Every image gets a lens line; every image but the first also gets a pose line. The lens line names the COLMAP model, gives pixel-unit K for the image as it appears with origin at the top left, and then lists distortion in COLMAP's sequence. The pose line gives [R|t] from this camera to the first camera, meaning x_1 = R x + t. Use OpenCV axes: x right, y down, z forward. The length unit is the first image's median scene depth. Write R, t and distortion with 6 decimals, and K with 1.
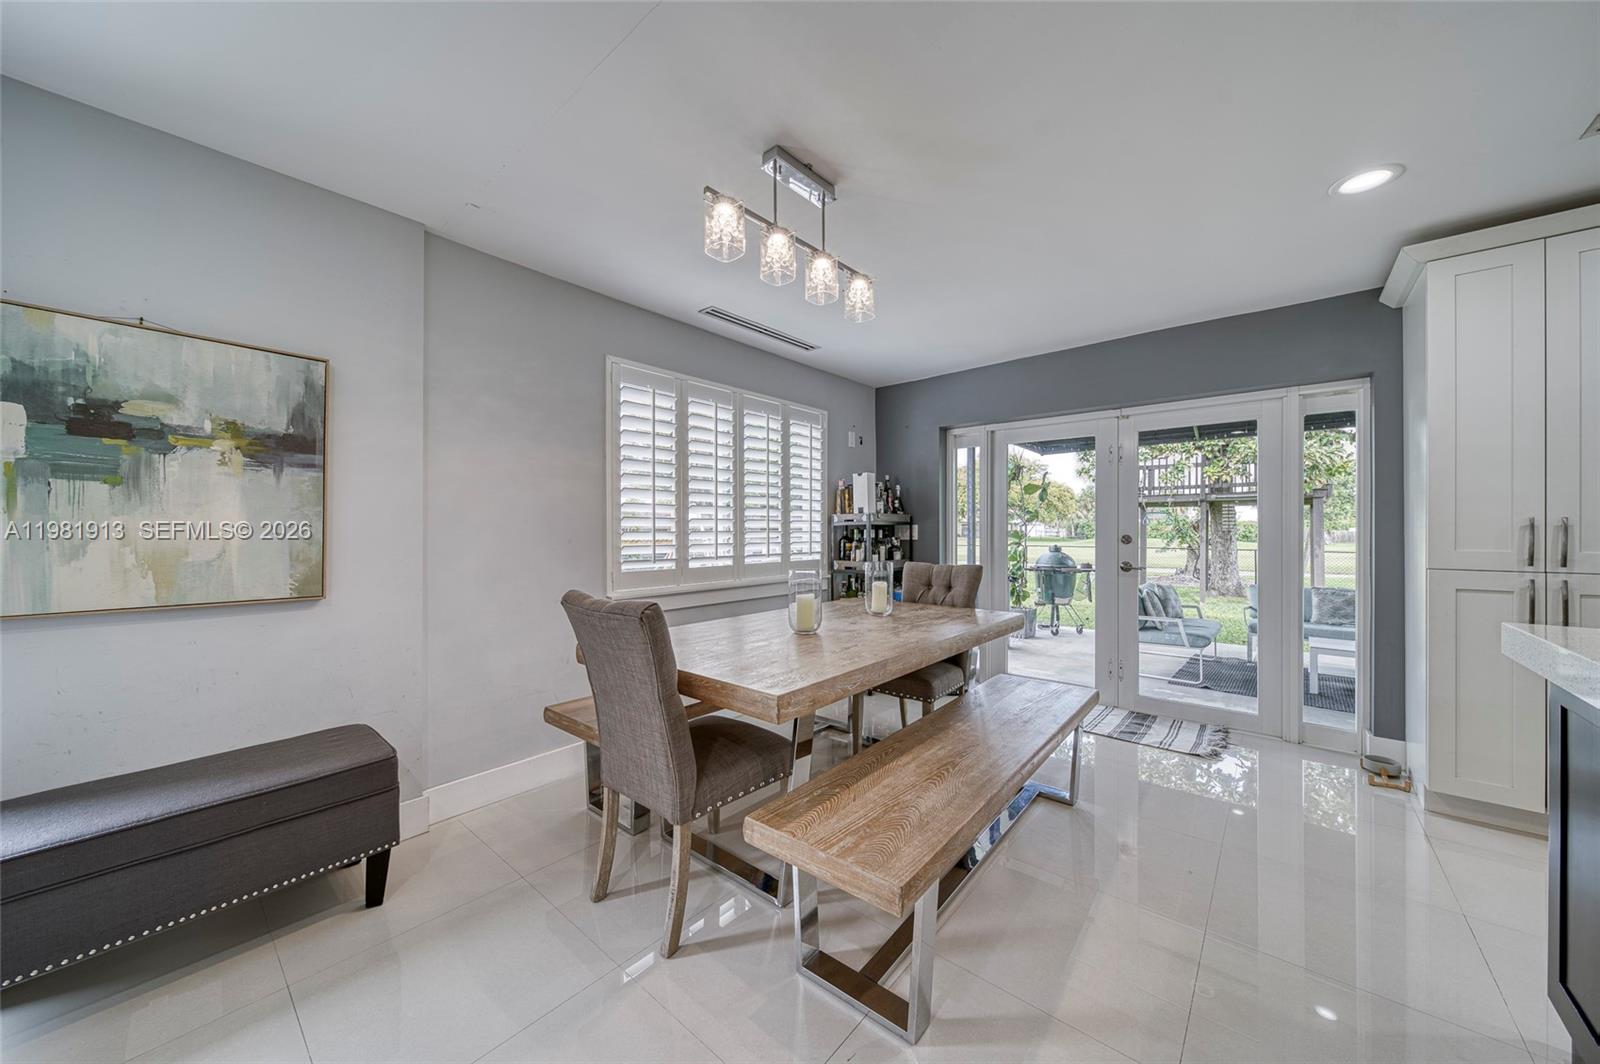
lens RADIAL K [[560.2, 0, 790.3], [0, 560.2, 537.6], [0, 0, 1]] dist [0.001488, -0.000170]
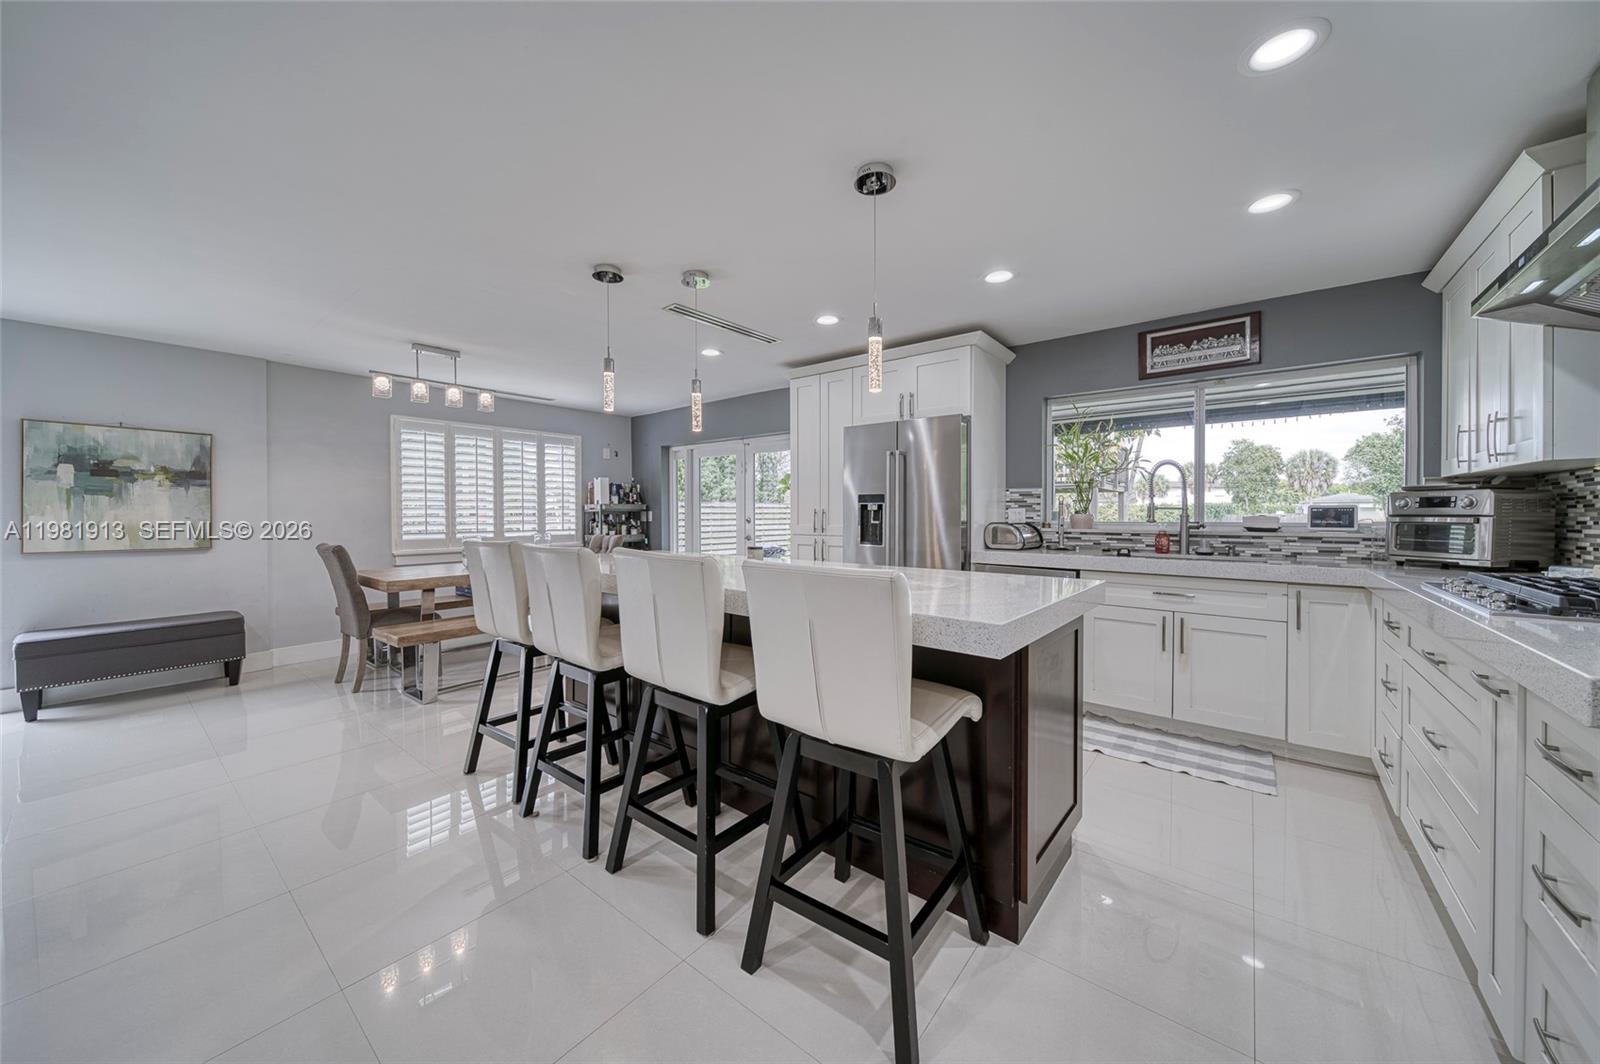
lens RADIAL K [[567.9, 0, 797.7], [0, 567.9, 528.4], [0, 0, 1]] dist [0.000096, -0.000077]
pose [[0.998898, -0.000228, 0.046936, 0.604354], [-0.000465, 0.999891, 0.014752, 0.000579], [-0.046934, -0.014757, 0.998789, -0.587615]]
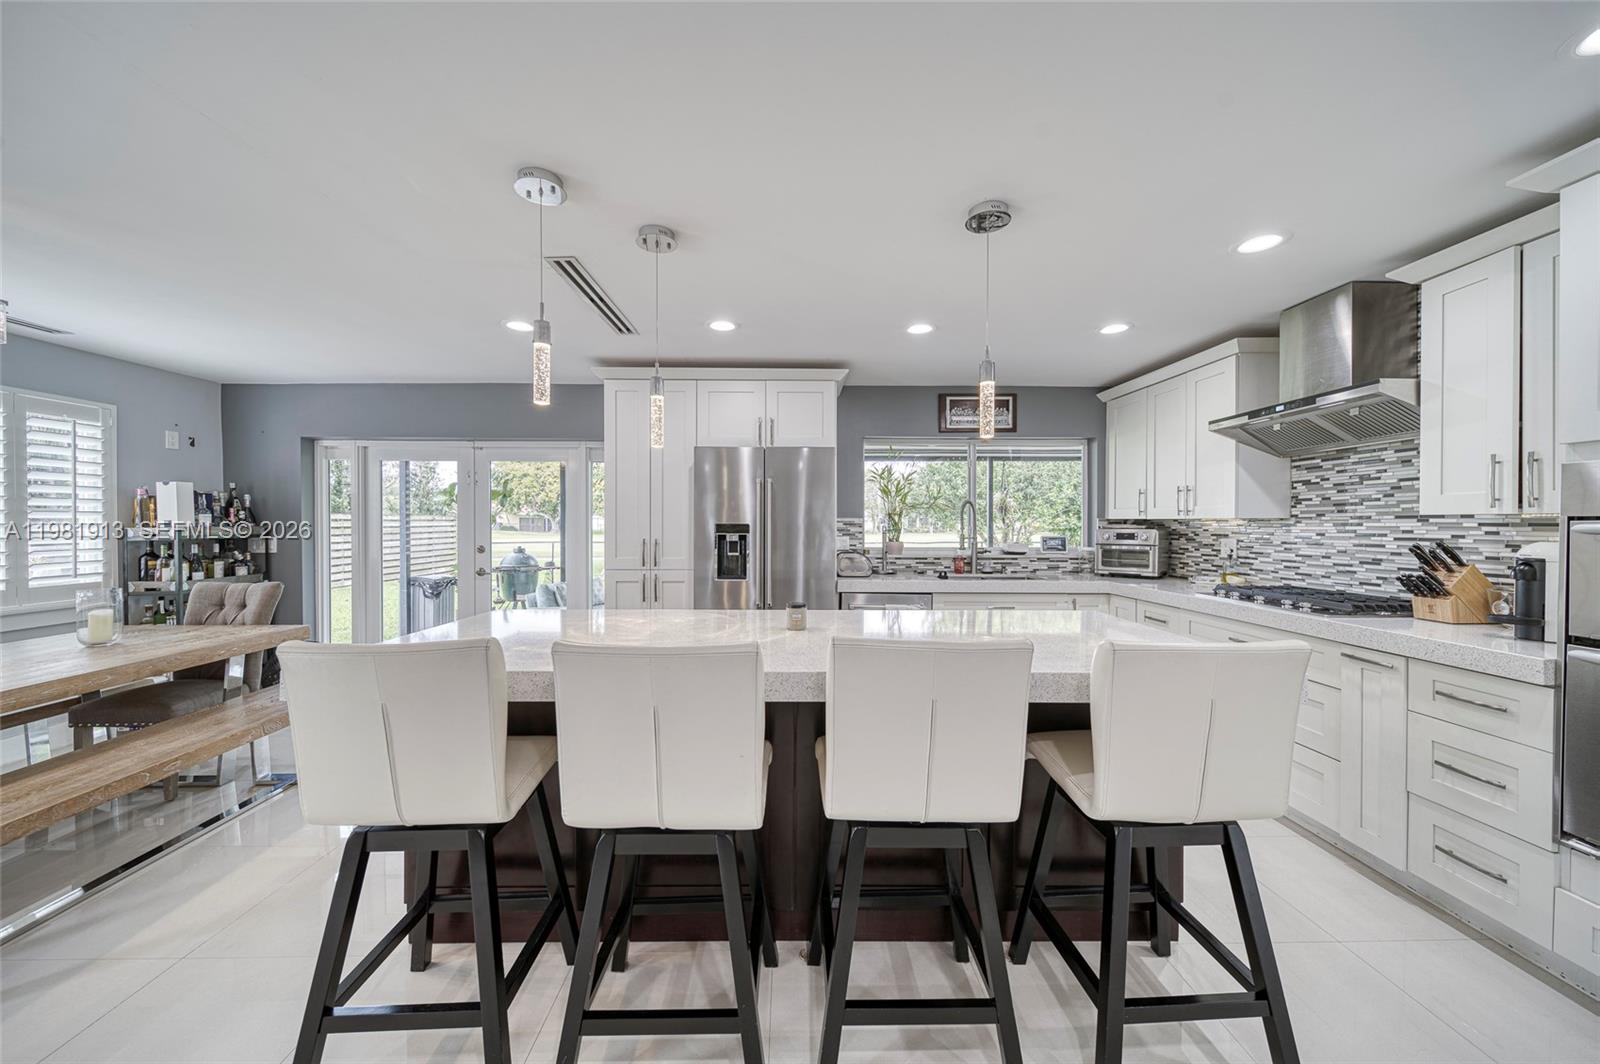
lens RADIAL K [[559.7, 0, 800.0], [0, 559.7, 532.0], [0, 0, 1]] dist [-0.001381, -0.000136]
pose [[0.735353, -0.008624, 0.677629, 0.264431], [0.006021, 0.999963, 0.006192, -0.035295], [-0.677658, -0.000473, 0.735377, -0.334917]]
